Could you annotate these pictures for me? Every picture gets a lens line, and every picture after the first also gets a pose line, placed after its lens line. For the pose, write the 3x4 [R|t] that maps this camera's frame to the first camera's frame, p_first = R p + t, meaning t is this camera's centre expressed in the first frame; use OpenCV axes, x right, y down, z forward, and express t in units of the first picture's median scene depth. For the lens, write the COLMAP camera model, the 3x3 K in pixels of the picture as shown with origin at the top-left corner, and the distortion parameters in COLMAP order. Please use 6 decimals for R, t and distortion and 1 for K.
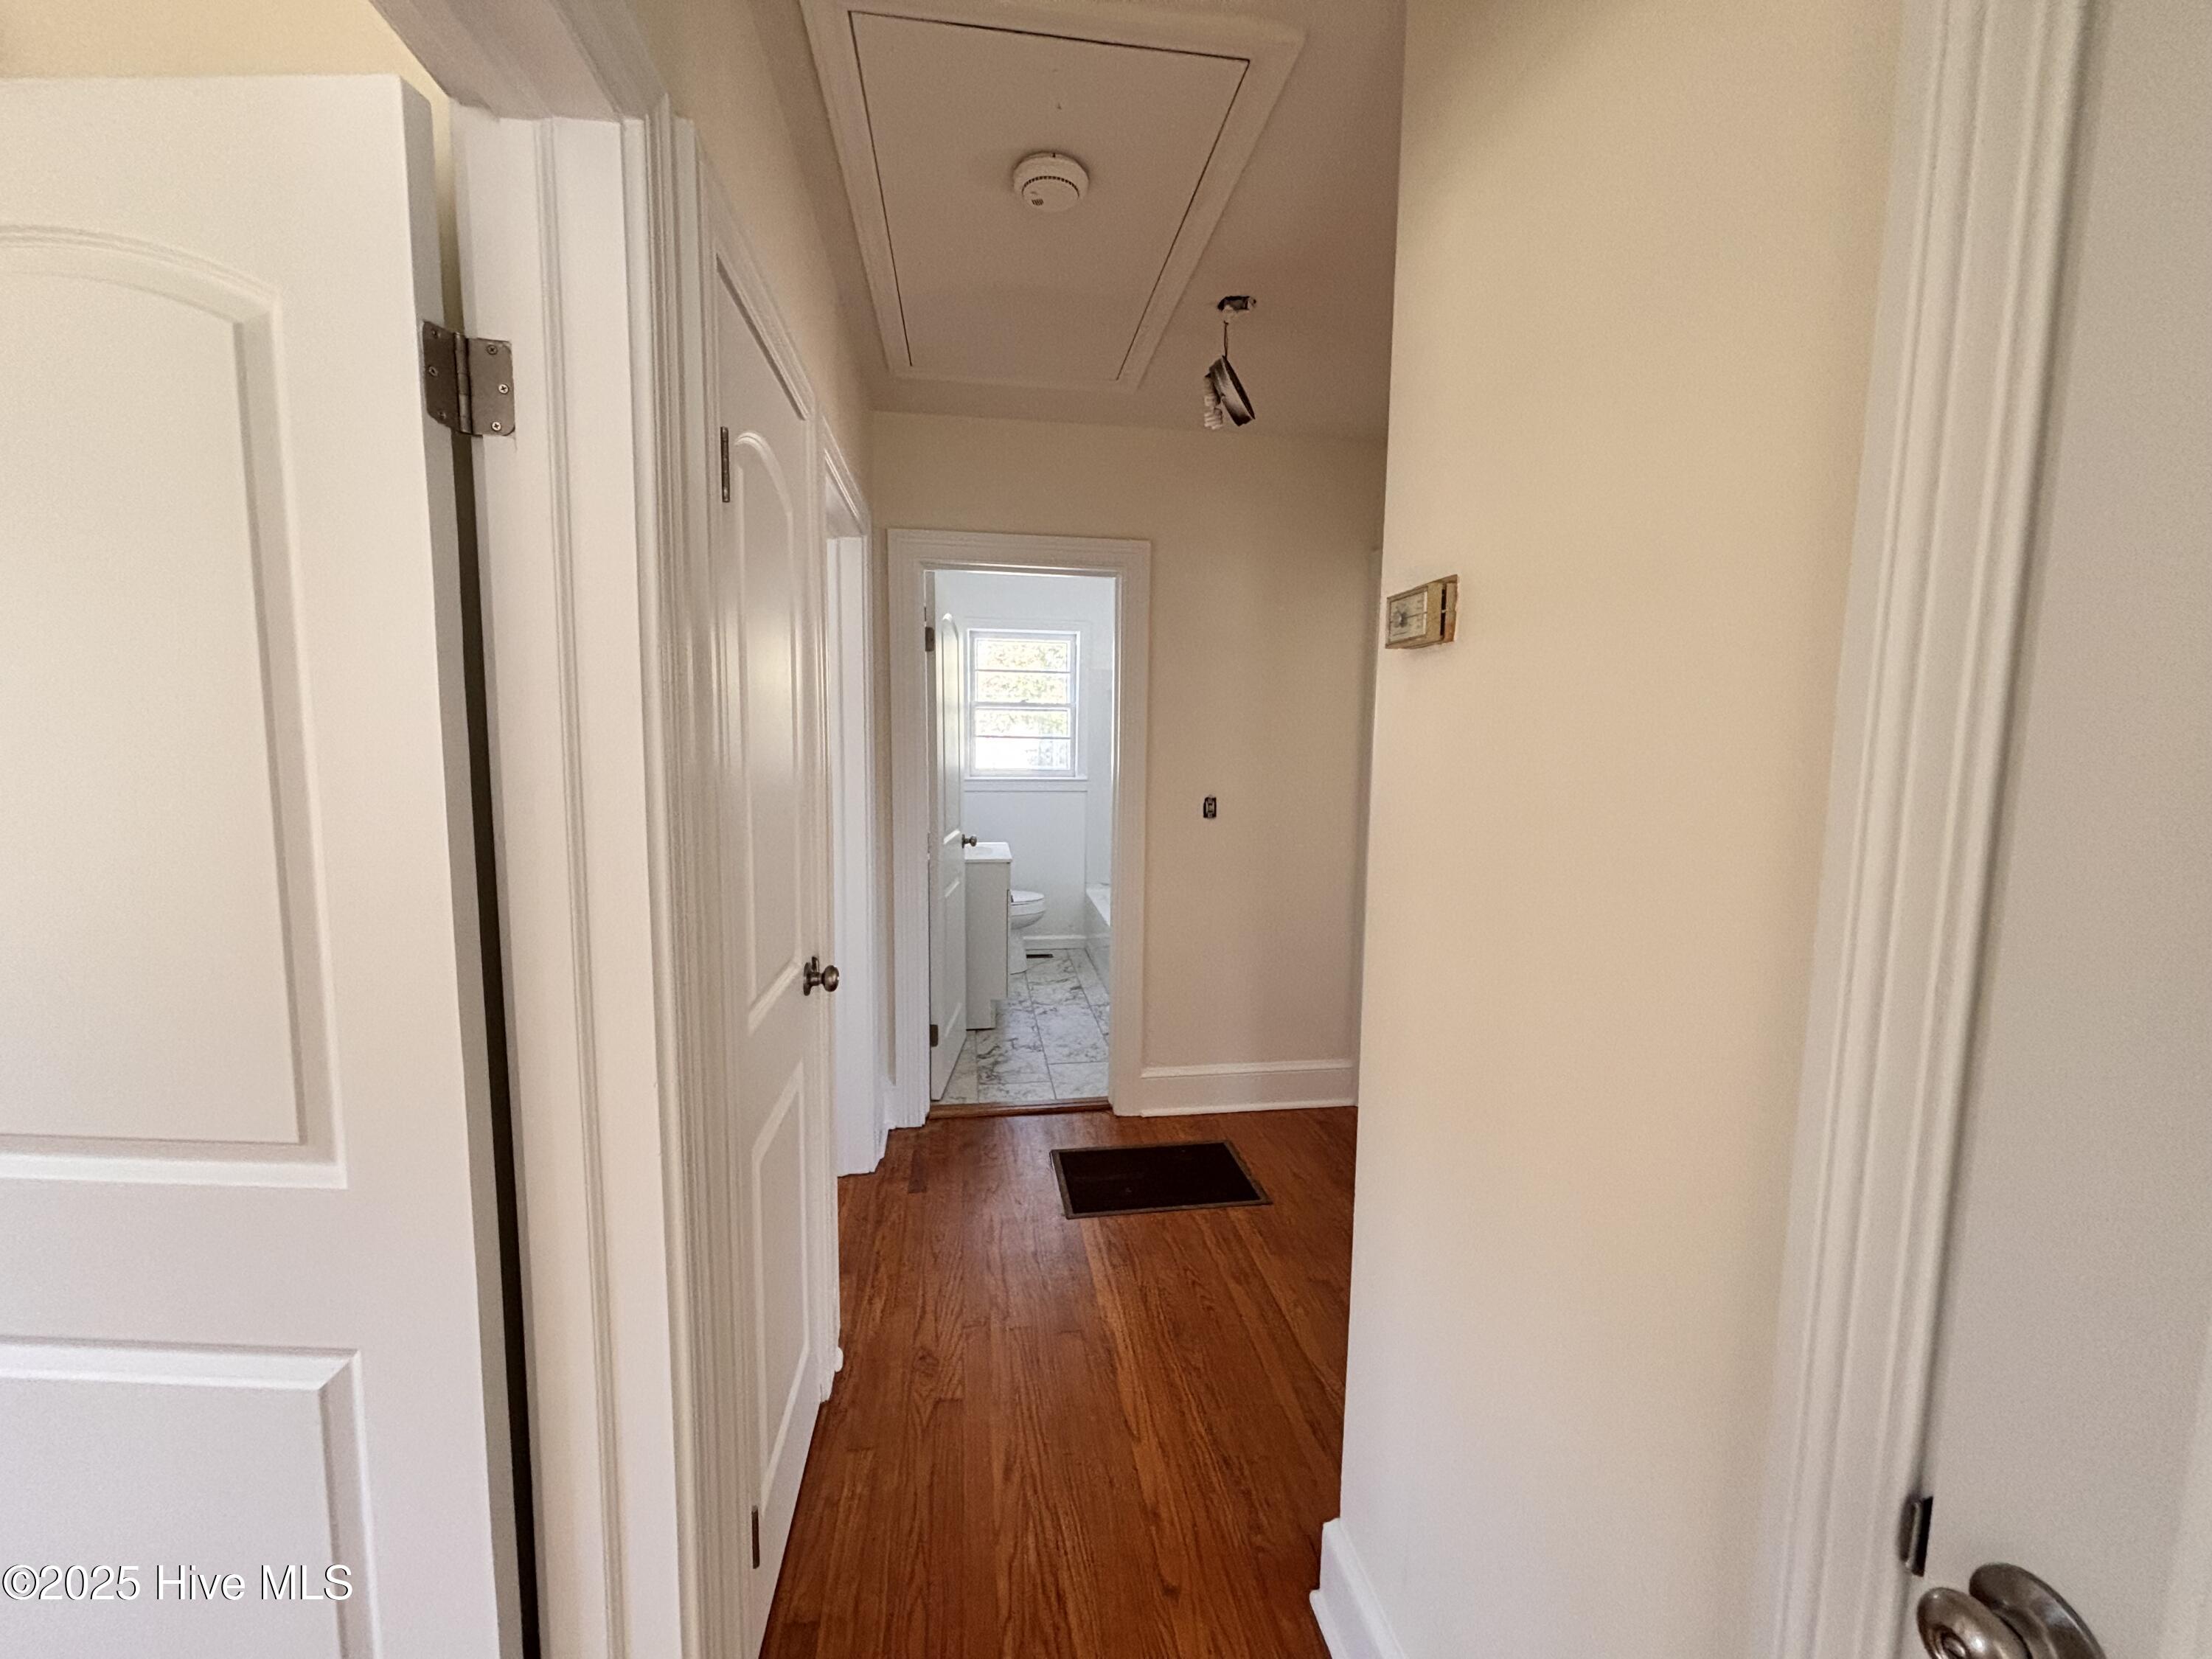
lens RADIAL K [[890.7, 0, 1102.1], [0, 890.7, 826.3], [0, 0, 1]] dist [0.005928, -0.003770]
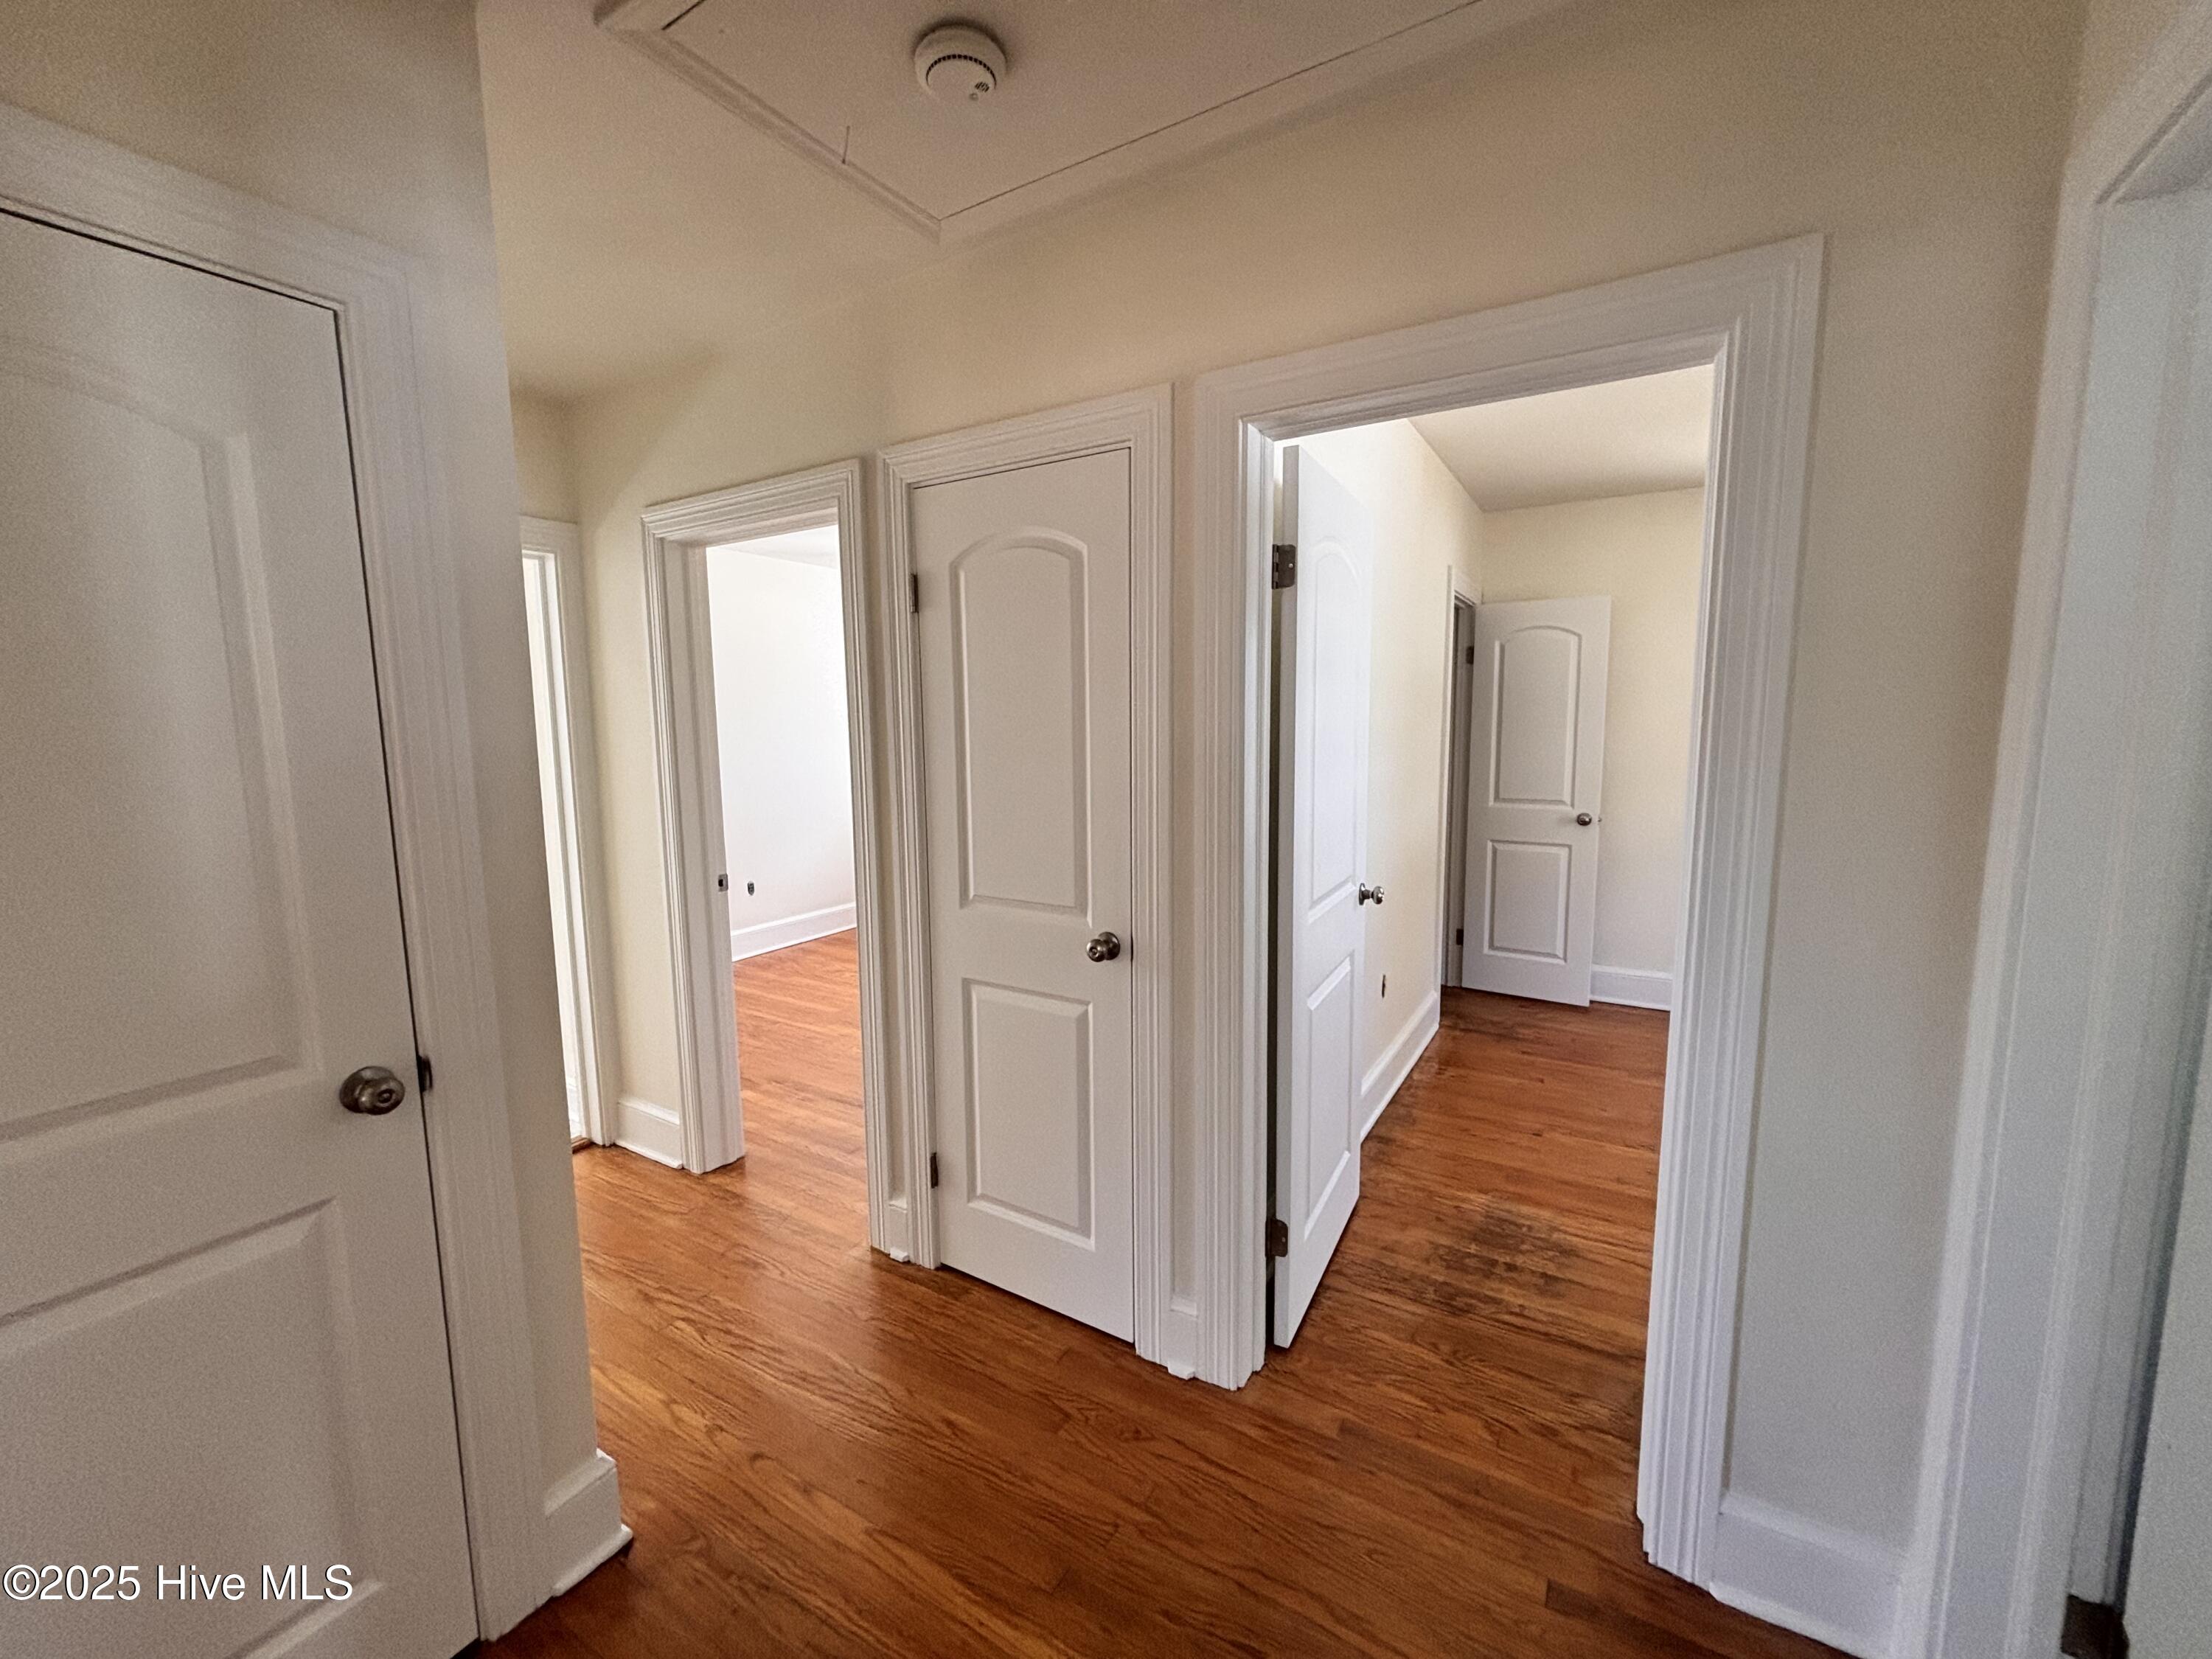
lens RADIAL K [[890.7, 0, 1102.1], [0, 890.7, 826.3], [0, 0, 1]] dist [0.005928, -0.003770]
pose [[-0.641850, 0.083204, -0.762303, 0.370938], [-0.078138, 0.981825, 0.172956, -0.123927], [0.762839, 0.170577, -0.623683, 1.172942]]
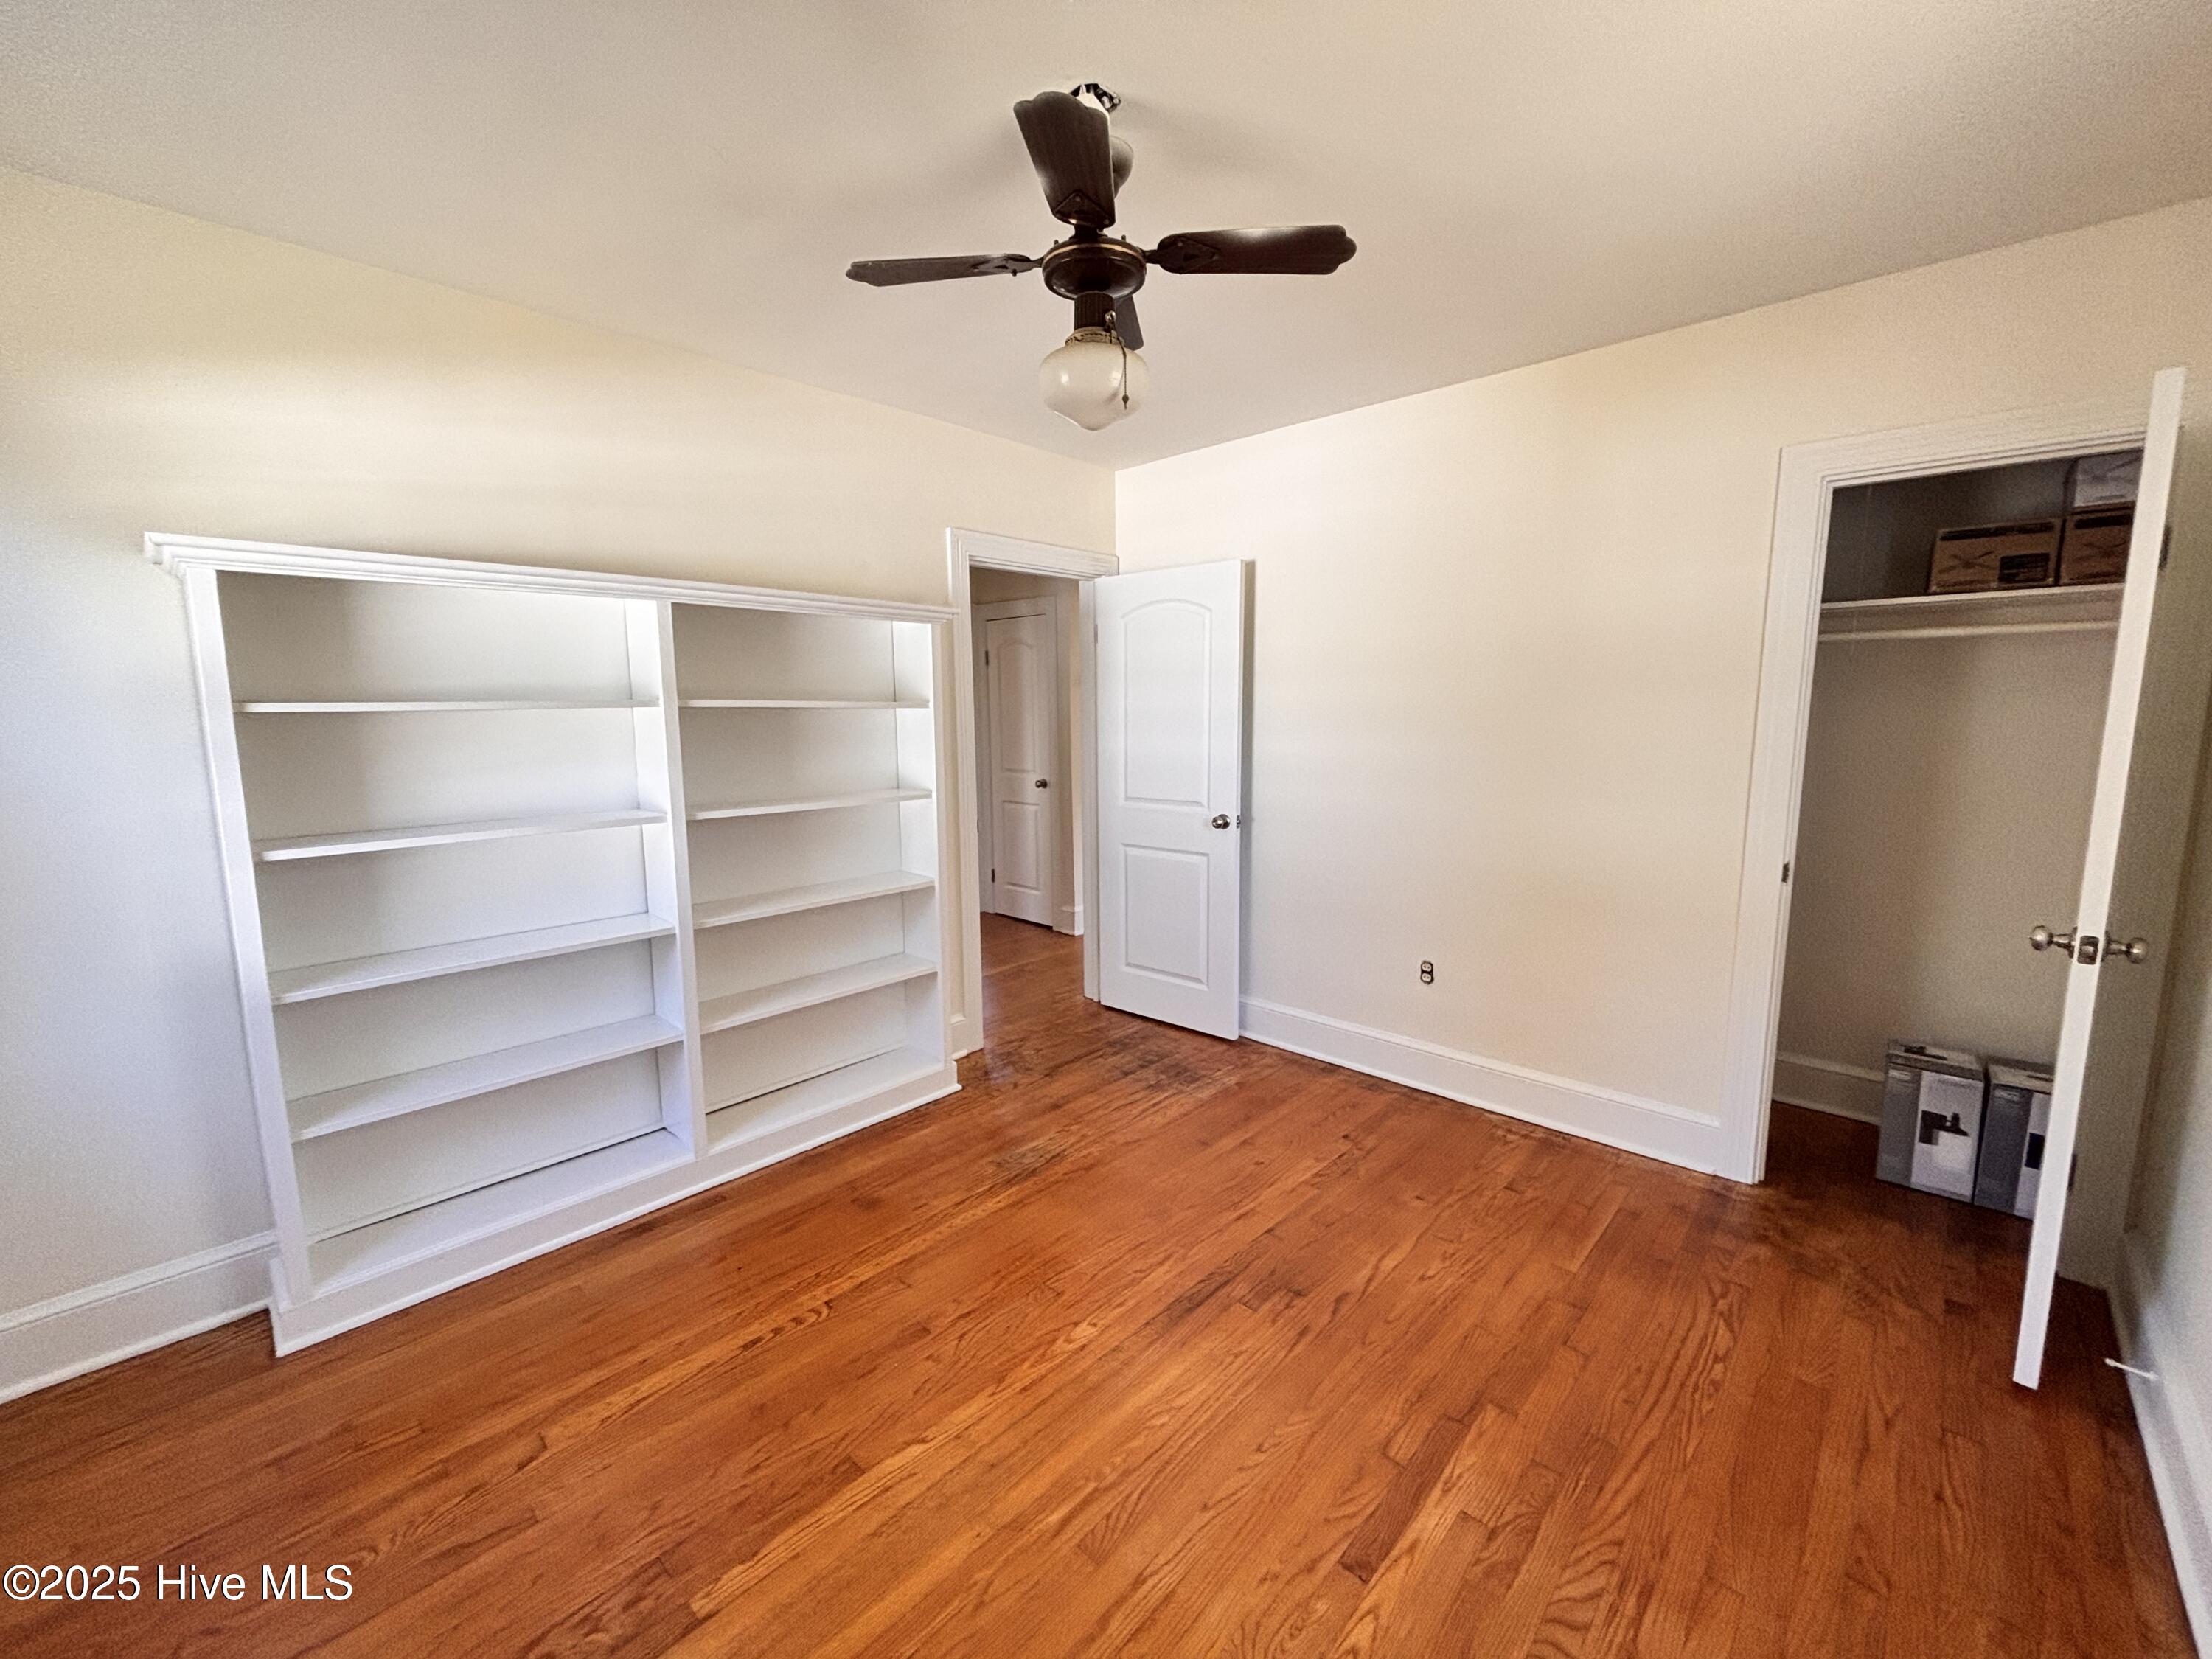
lens RADIAL K [[890.7, 0, 1102.1], [0, 890.7, 826.3], [0, 0, 1]] dist [0.005928, -0.003770]
pose [[-0.615684, -0.119714, 0.778847, -1.604574], [0.082047, 0.973281, 0.214459, -0.215468], [-0.783710, 0.195941, -0.589411, 1.804646]]
